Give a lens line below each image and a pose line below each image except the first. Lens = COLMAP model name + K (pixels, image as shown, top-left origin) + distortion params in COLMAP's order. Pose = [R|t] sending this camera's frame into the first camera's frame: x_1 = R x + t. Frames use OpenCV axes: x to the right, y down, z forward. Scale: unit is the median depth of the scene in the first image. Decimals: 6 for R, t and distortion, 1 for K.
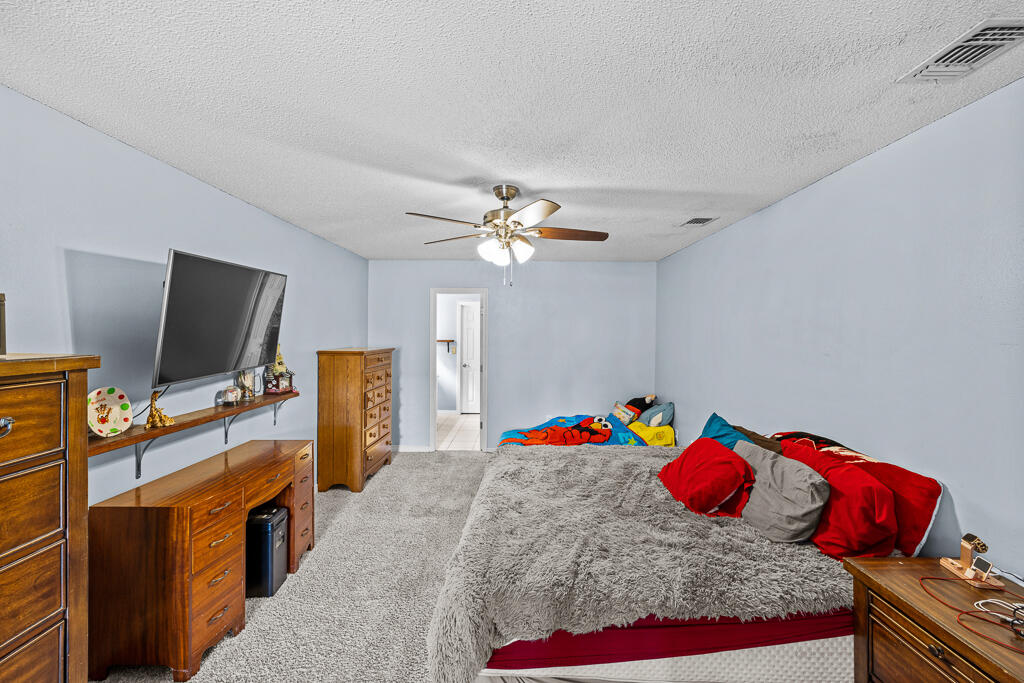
lens RADIAL K [[433.6, 0, 510.4], [0, 433.6, 332.4], [0, 0, 1]] dist [0.002071, 0.000107]
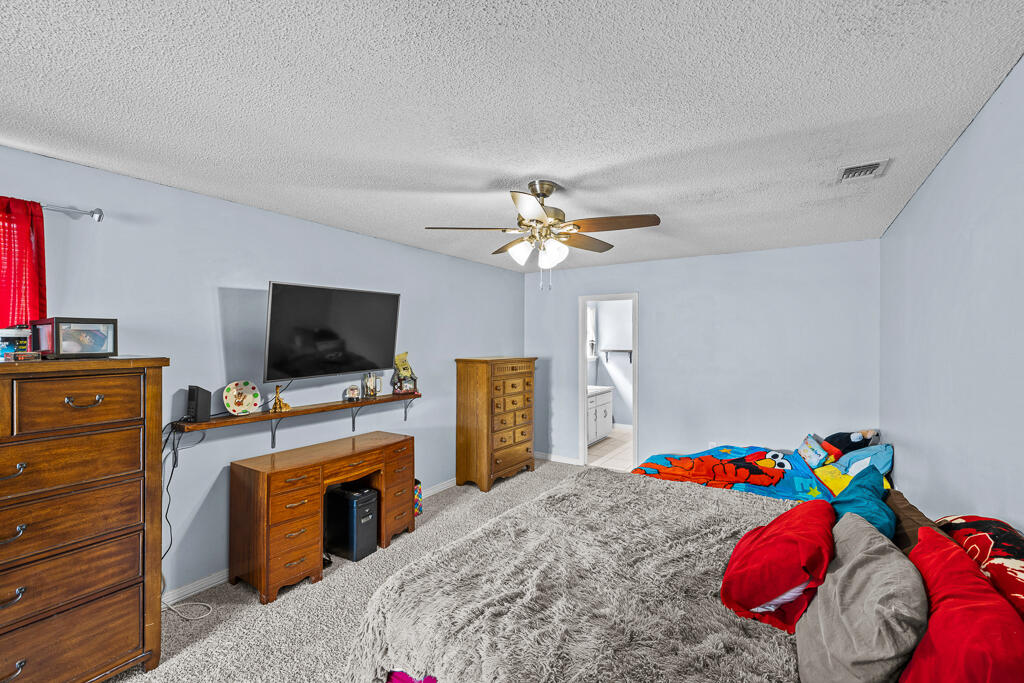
lens RADIAL K [[433.6, 0, 510.4], [0, 433.6, 332.4], [0, 0, 1]] dist [0.002071, 0.000107]
pose [[0.837344, -0.018510, -0.546362, 0.424235], [0.005470, 0.999660, -0.025485, 0.005038], [0.546648, 0.018351, 0.837161, 0.194640]]
